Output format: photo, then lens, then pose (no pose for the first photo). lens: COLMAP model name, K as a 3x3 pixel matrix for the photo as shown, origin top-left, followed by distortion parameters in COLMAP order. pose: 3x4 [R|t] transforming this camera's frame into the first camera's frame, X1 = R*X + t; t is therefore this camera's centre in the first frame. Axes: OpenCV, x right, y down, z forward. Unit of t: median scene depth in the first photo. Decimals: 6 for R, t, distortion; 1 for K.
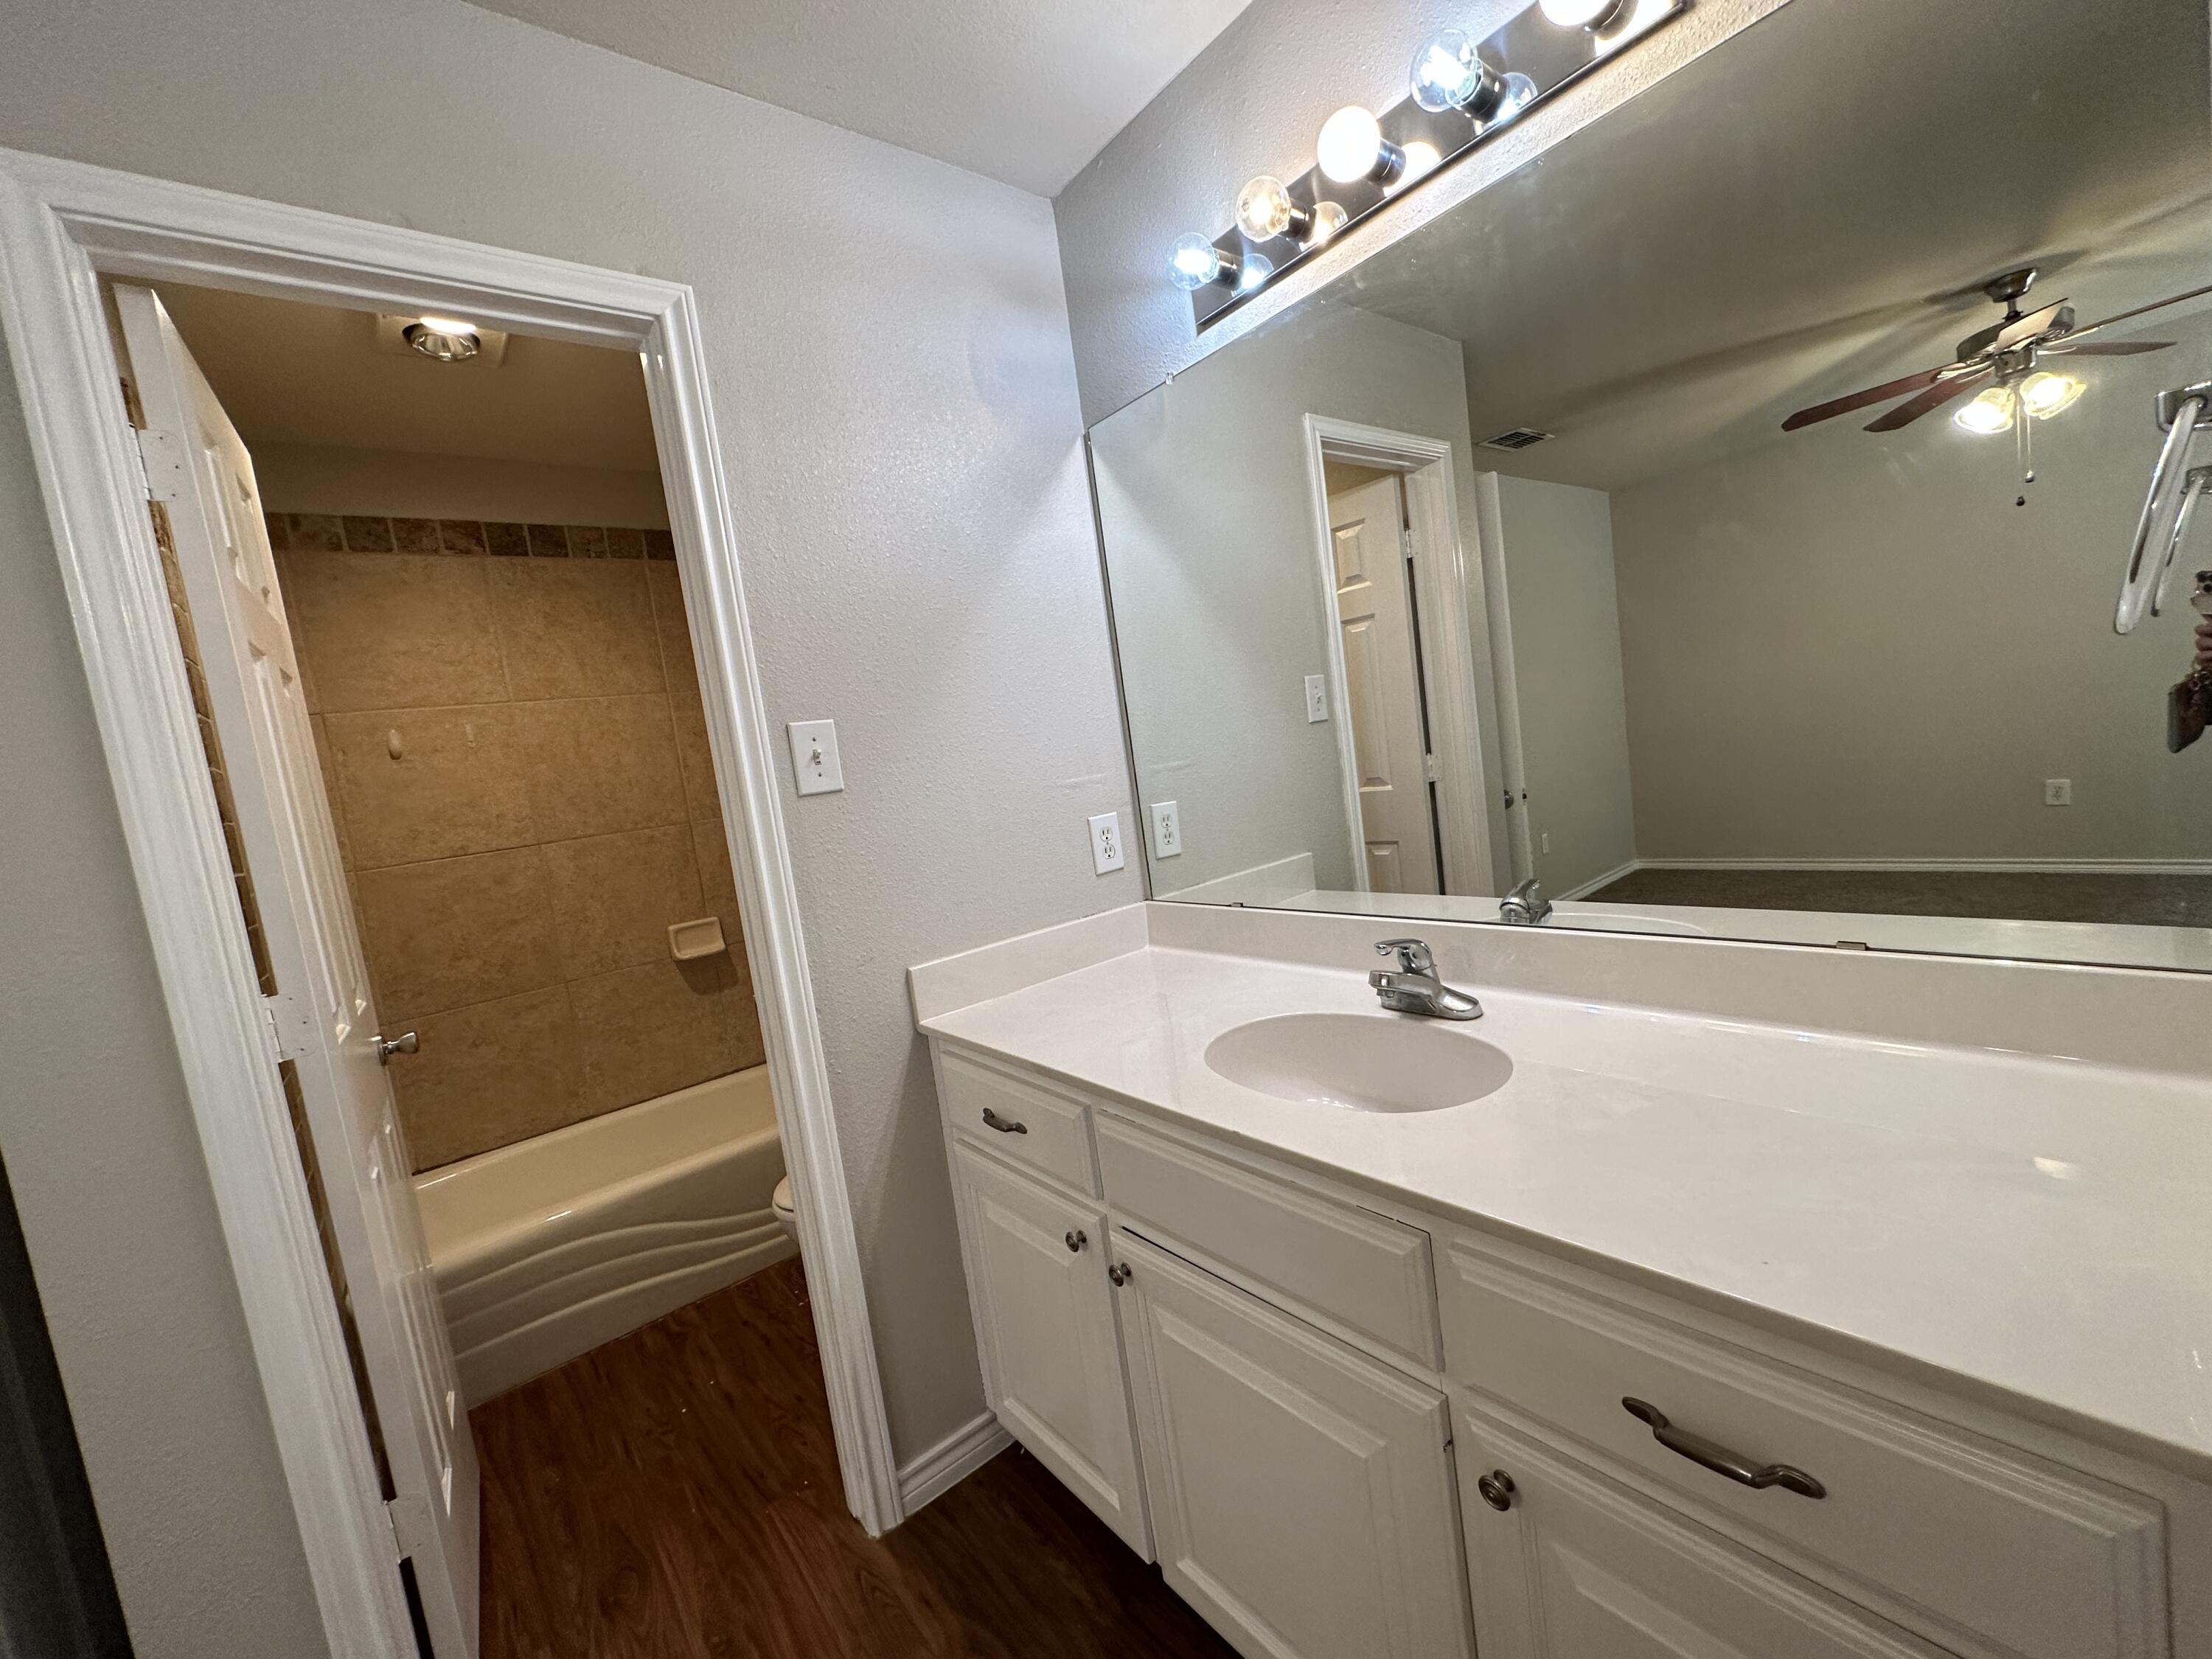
lens RADIAL K [[889.8, 0, 1107.0], [0, 889.8, 830.5], [0, 0, 1]] dist [-0.002339, 0.000105]
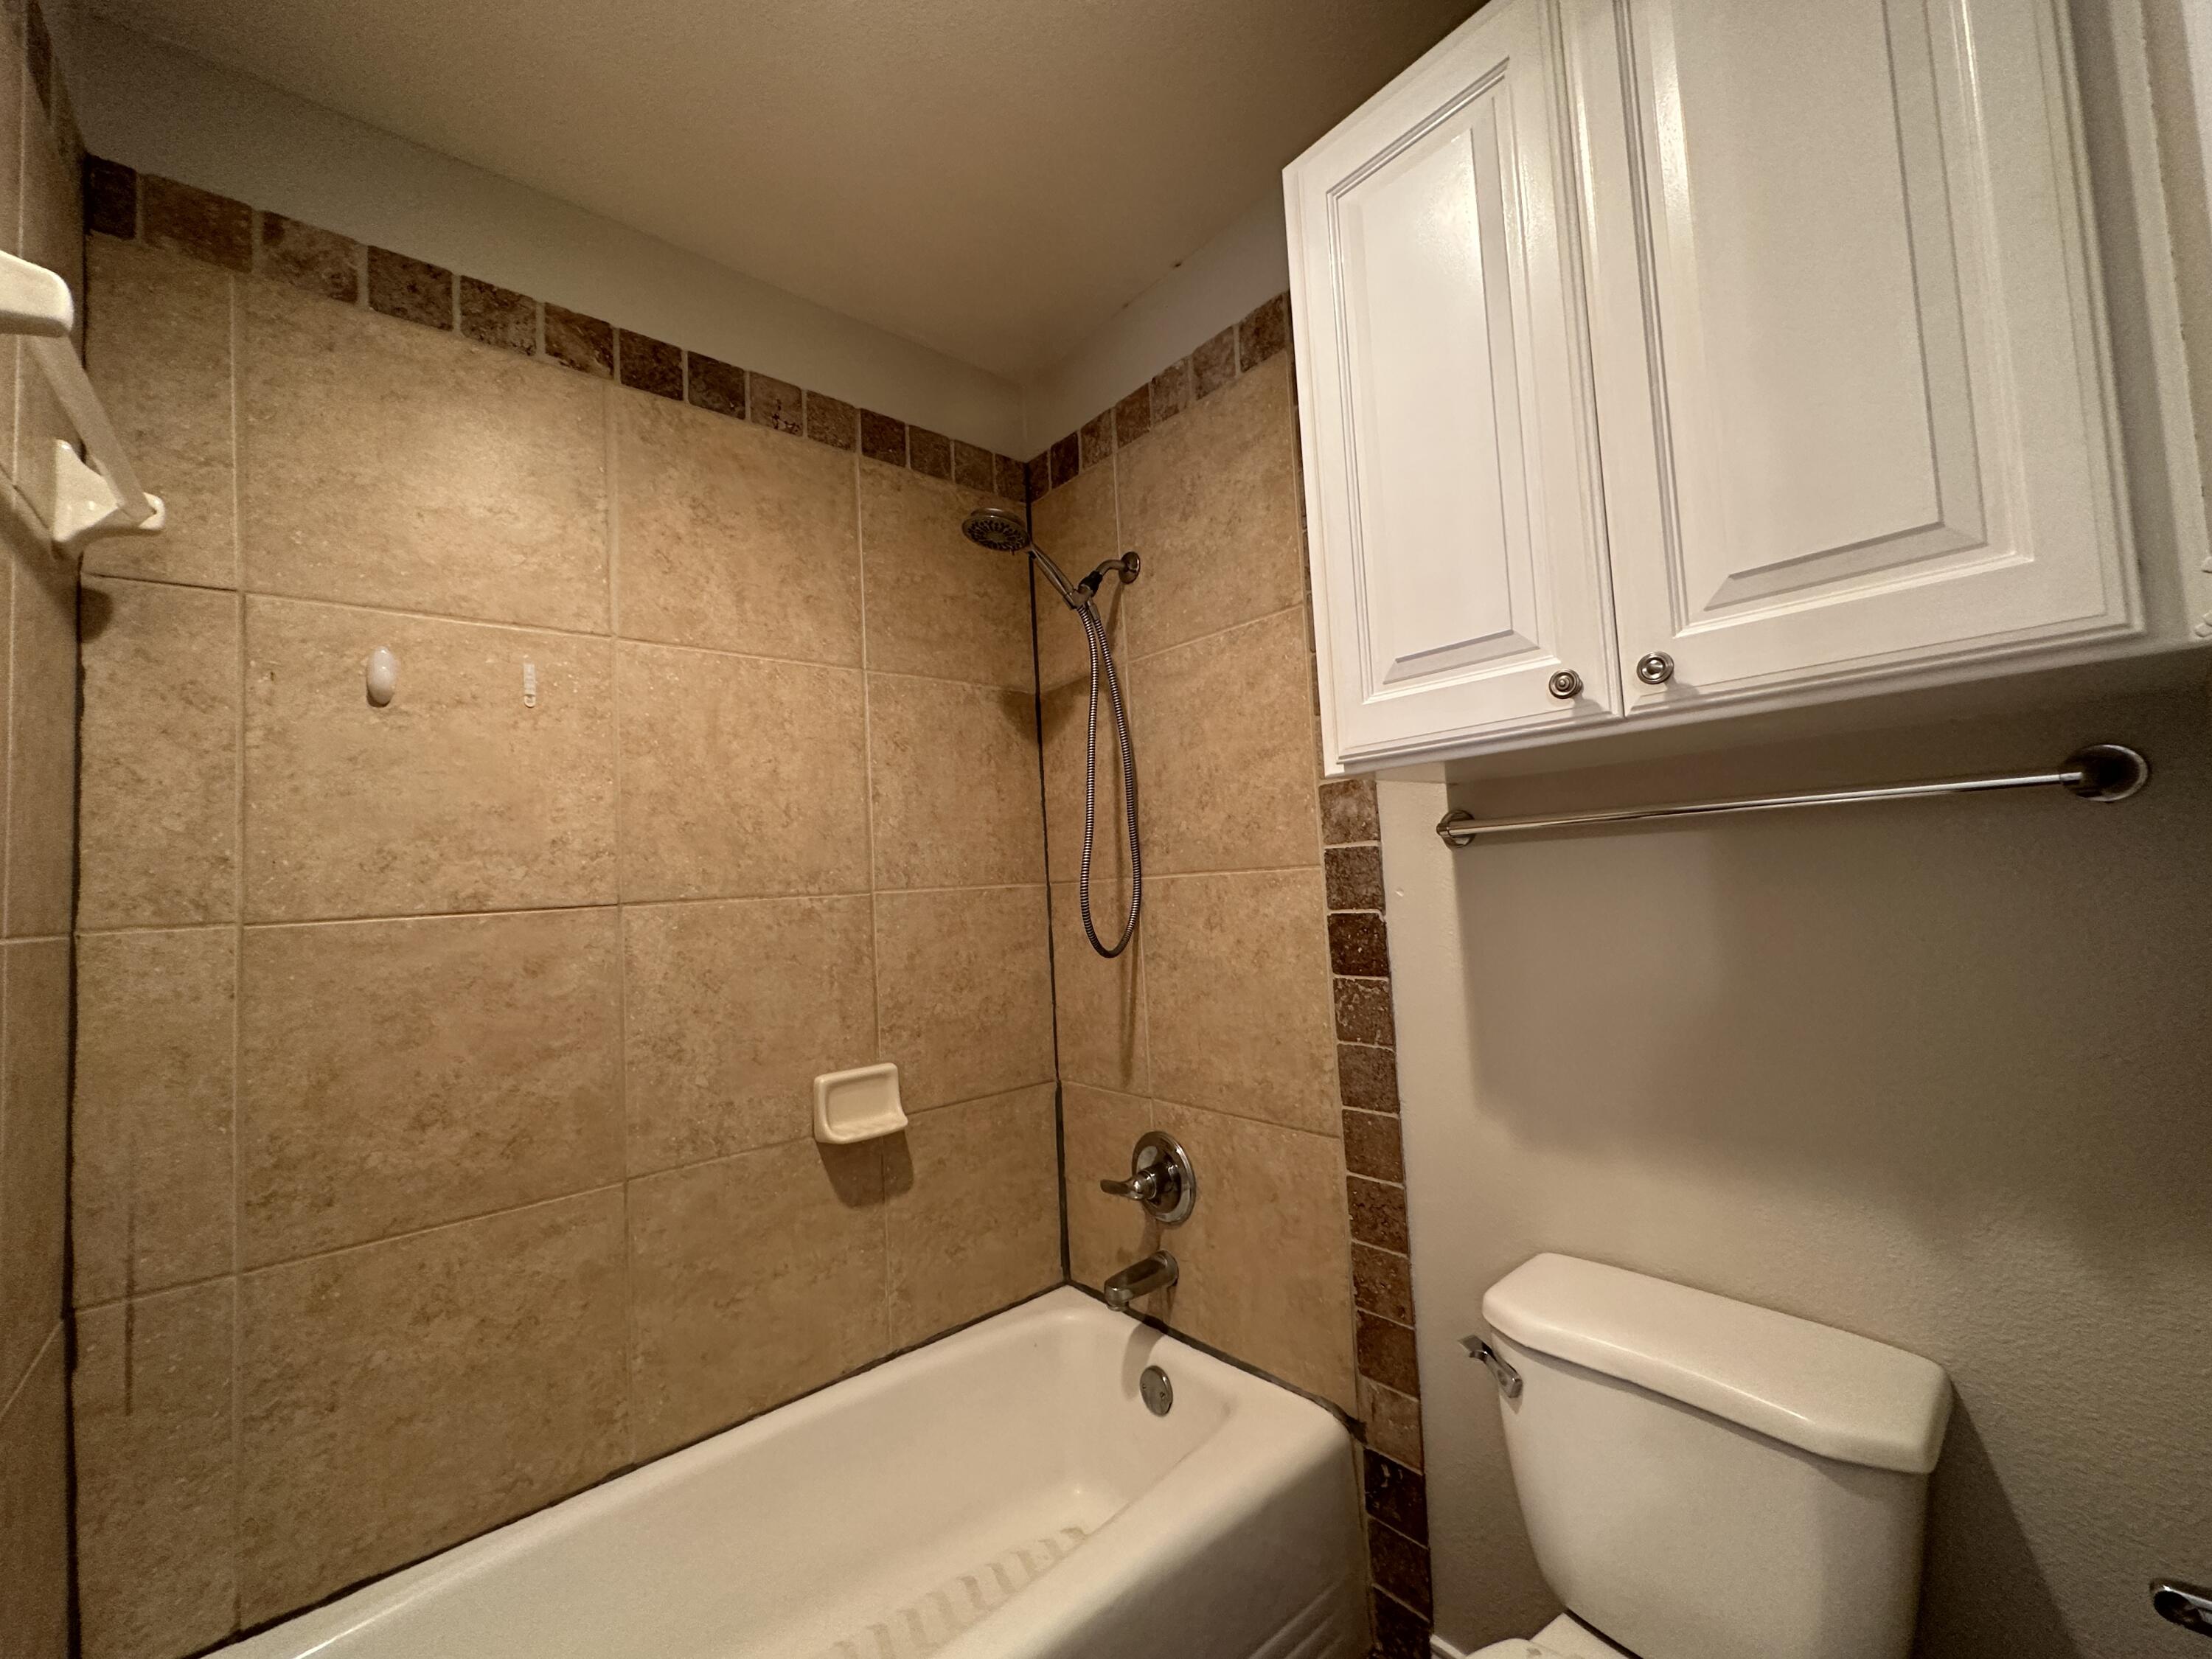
lens RADIAL K [[889.8, 0, 1104.3], [0, 889.8, 829.1], [0, 0, 1]] dist [-0.002339, 0.000105]
pose [[0.996445, 0.084037, -0.005889, -0.355962], [-0.084006, 0.985976, -0.144199, 0.023321], [-0.006312, 0.144181, 0.989531, 0.474437]]
